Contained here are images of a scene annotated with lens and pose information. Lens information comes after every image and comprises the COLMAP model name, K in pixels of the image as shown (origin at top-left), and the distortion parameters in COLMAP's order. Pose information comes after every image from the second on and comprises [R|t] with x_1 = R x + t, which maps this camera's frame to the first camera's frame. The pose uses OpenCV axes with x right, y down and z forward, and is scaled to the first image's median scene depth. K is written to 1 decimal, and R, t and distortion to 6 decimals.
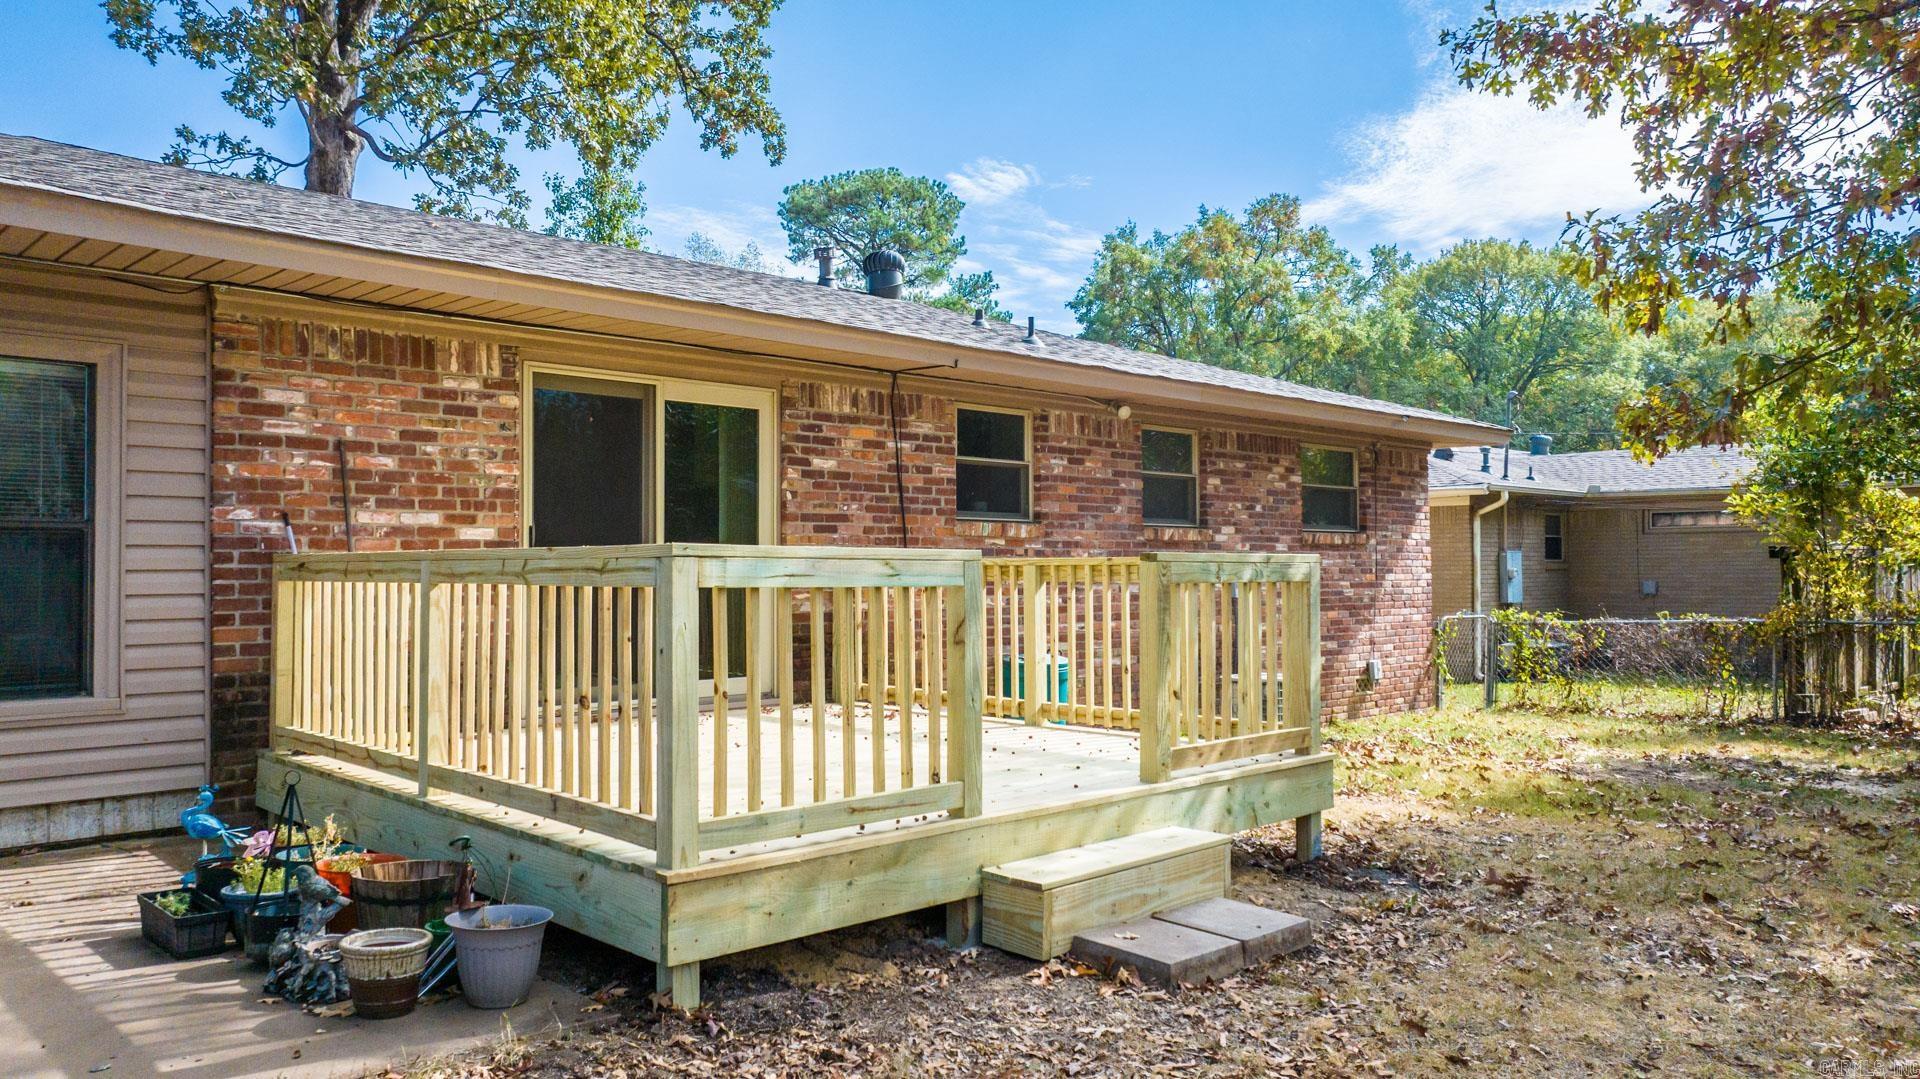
lens RADIAL K [[1353.3, 0, 960.0], [0, 1353.3, 539.5], [0, 0, 1]] dist [-0.011946, -0.005300]
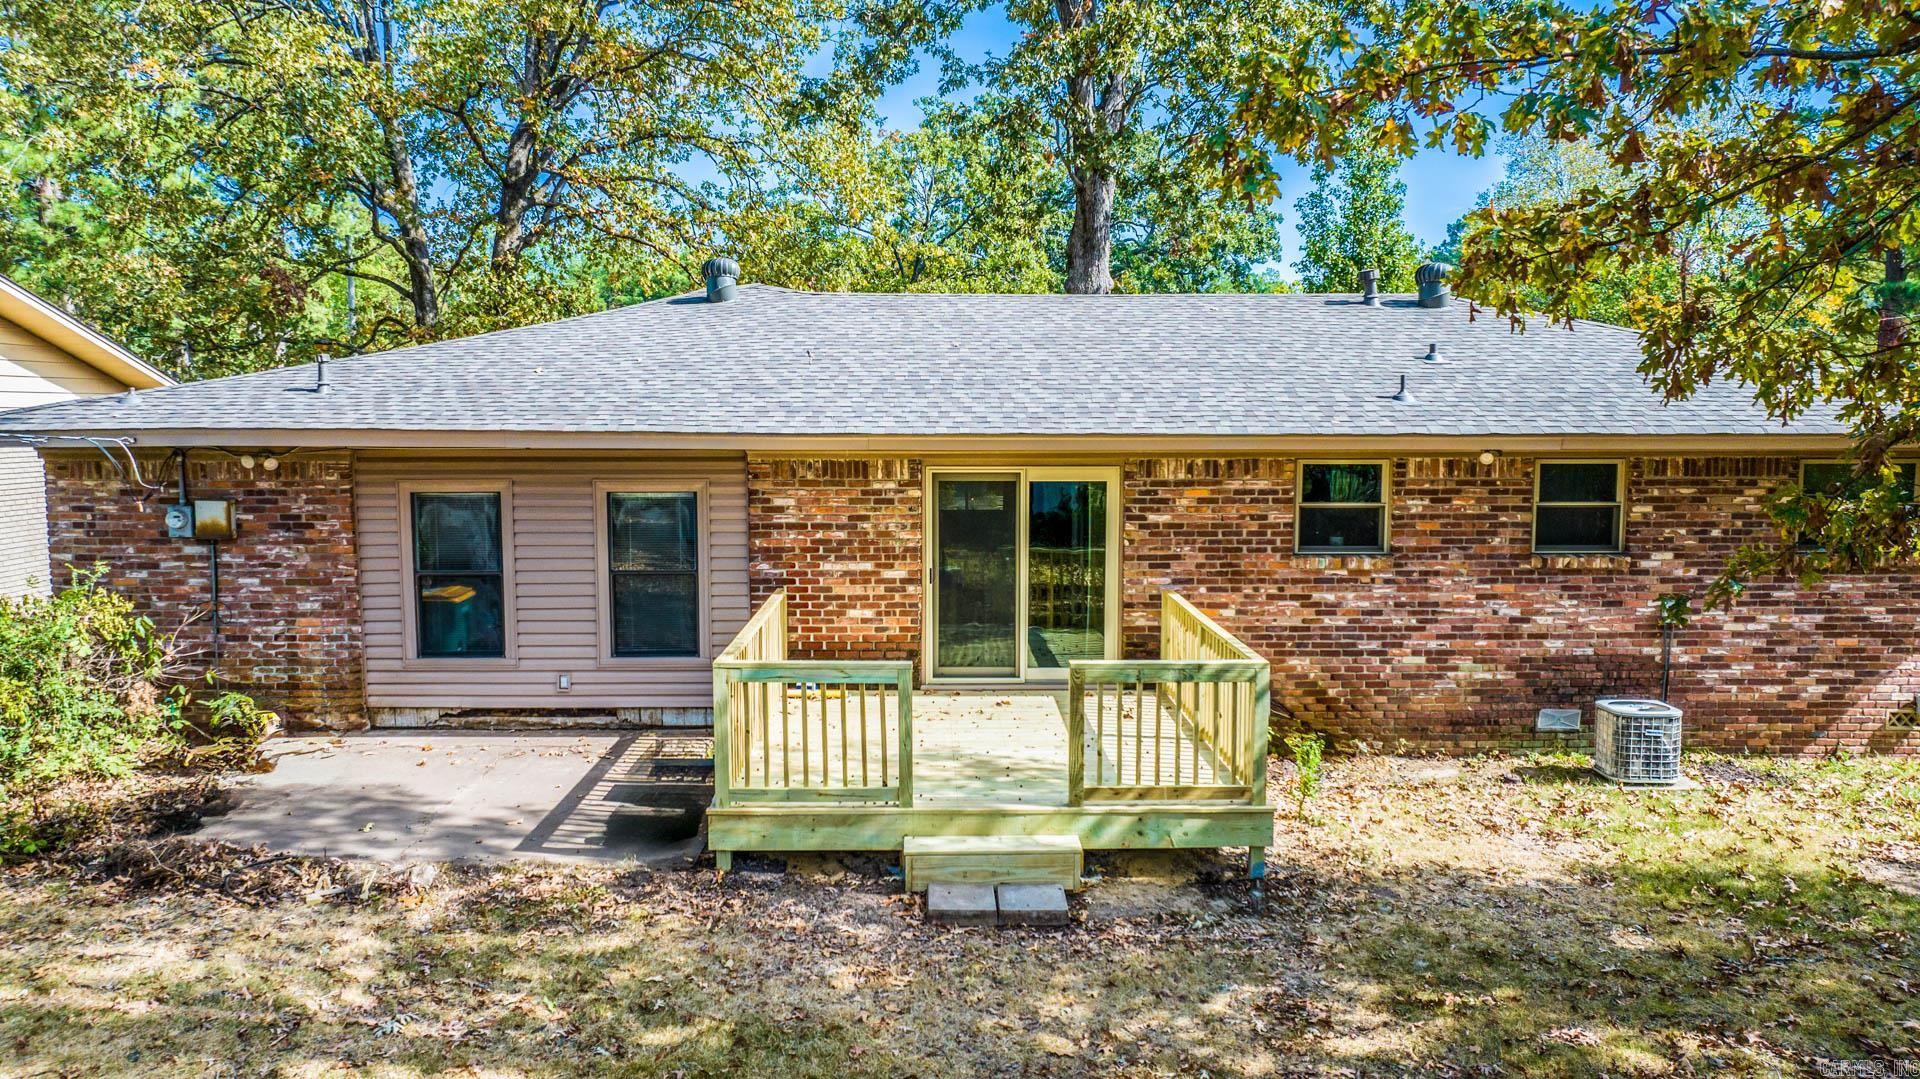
lens RADIAL K [[1353.3, 0, 960.0], [0, 1353.3, 539.5], [0, 0, 1]] dist [-0.011946, -0.005300]
pose [[0.734451, 0.068604, -0.675185, 0.823976], [0.011613, 0.993461, 0.113576, -0.234401], [0.678562, -0.091257, 0.728852, -0.161639]]
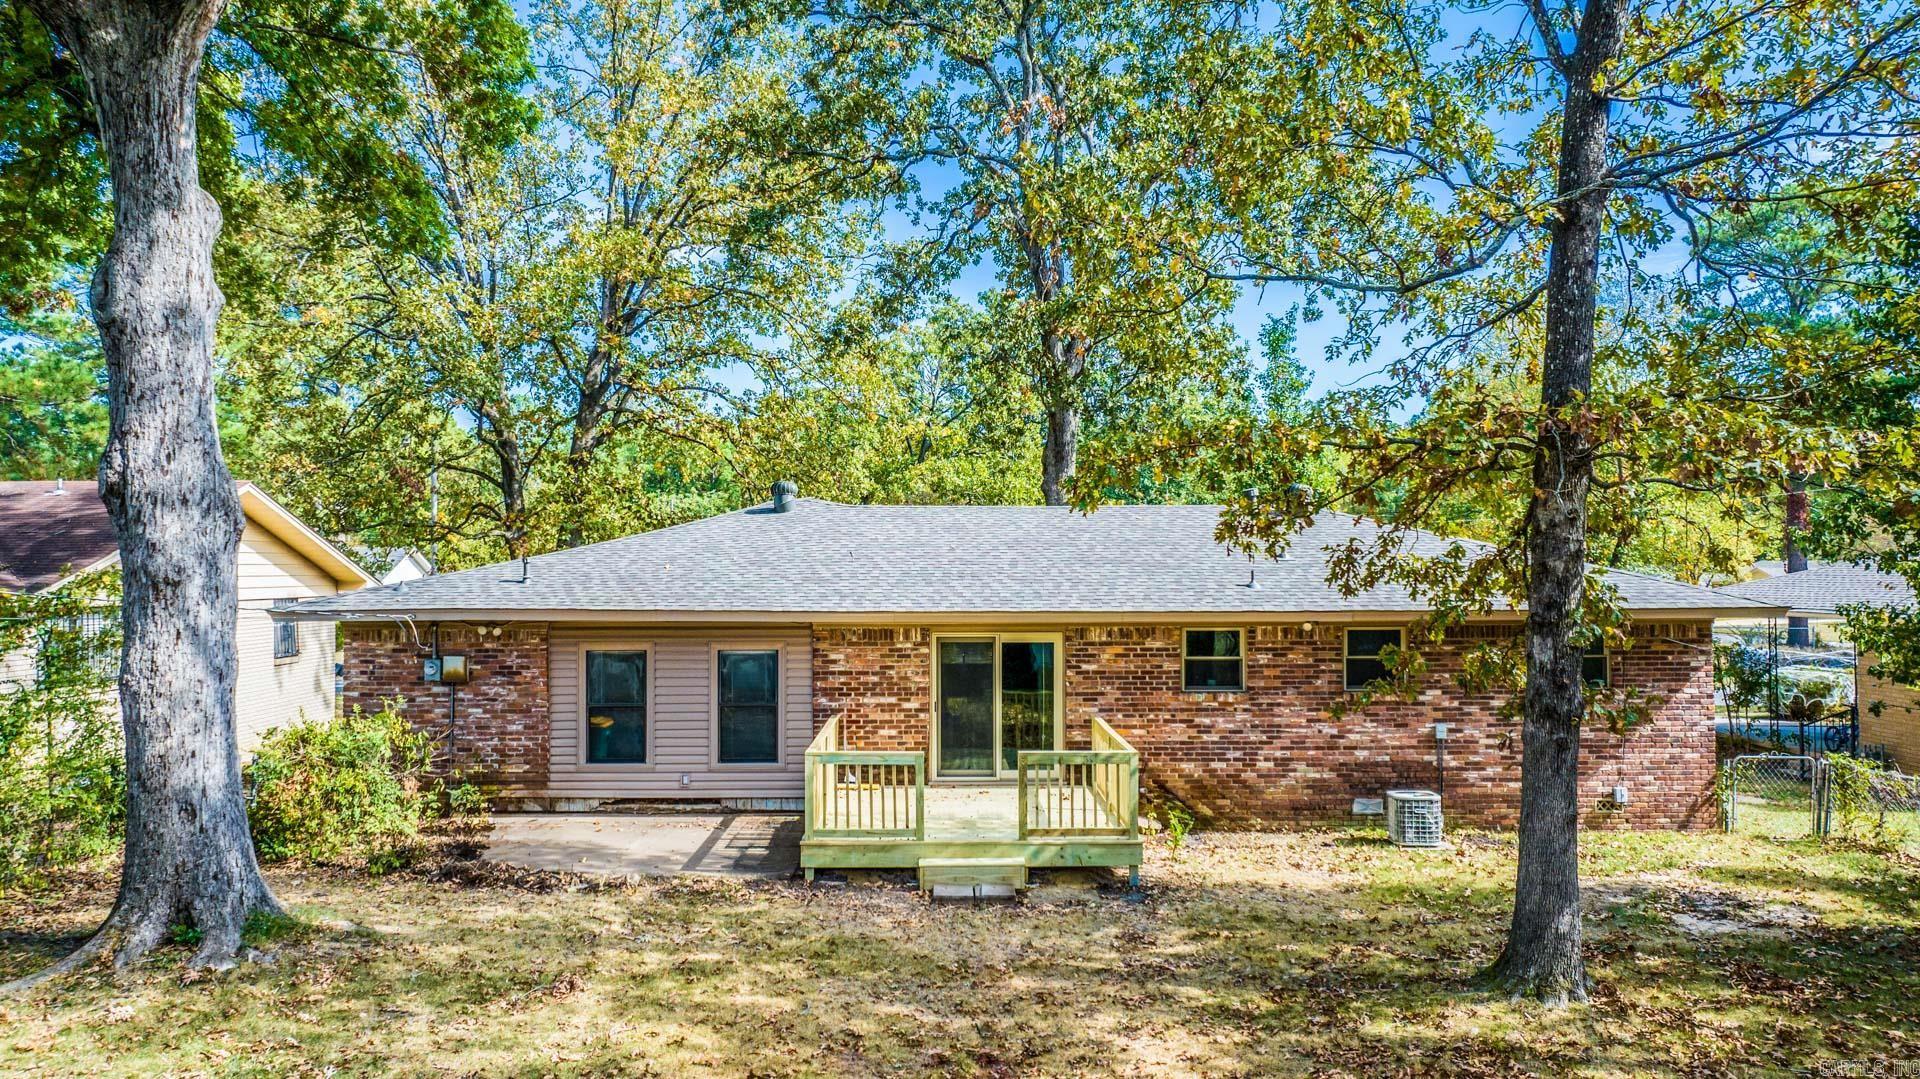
lens RADIAL K [[1353.3, 0, 960.0], [0, 1353.3, 539.5], [0, 0, 1]] dist [-0.011946, -0.005300]
pose [[0.731761, -0.011766, -0.681460, 1.391166], [0.013543, 0.999905, -0.002722, -0.298253], [0.681427, -0.007237, 0.731850, -0.746110]]
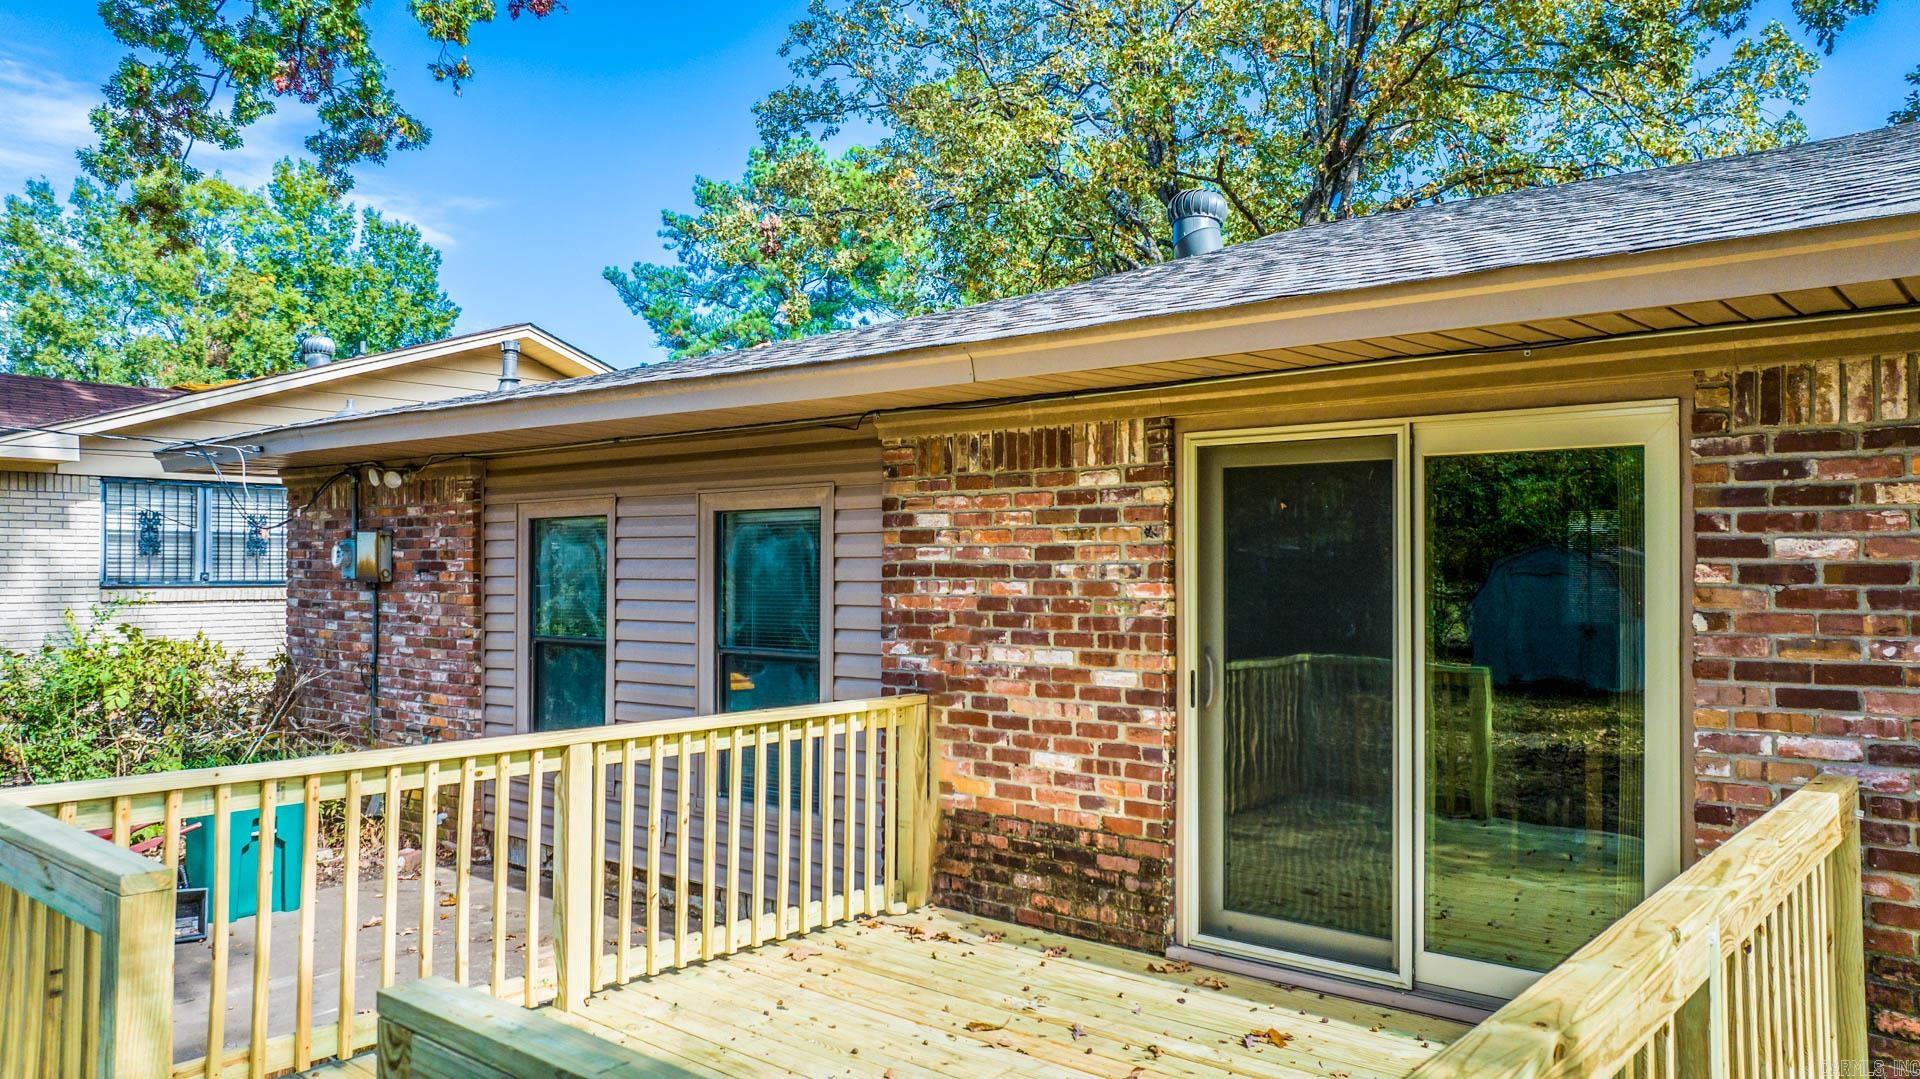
lens RADIAL K [[1353.3, 0, 960.0], [0, 1353.3, 539.5], [0, 0, 1]] dist [-0.011946, -0.005300]
pose [[0.089038, -0.020653, -0.995814, 0.372847], [0.017779, 0.999659, -0.019143, -0.067765], [0.995870, -0.016000, 0.089375, 0.841851]]
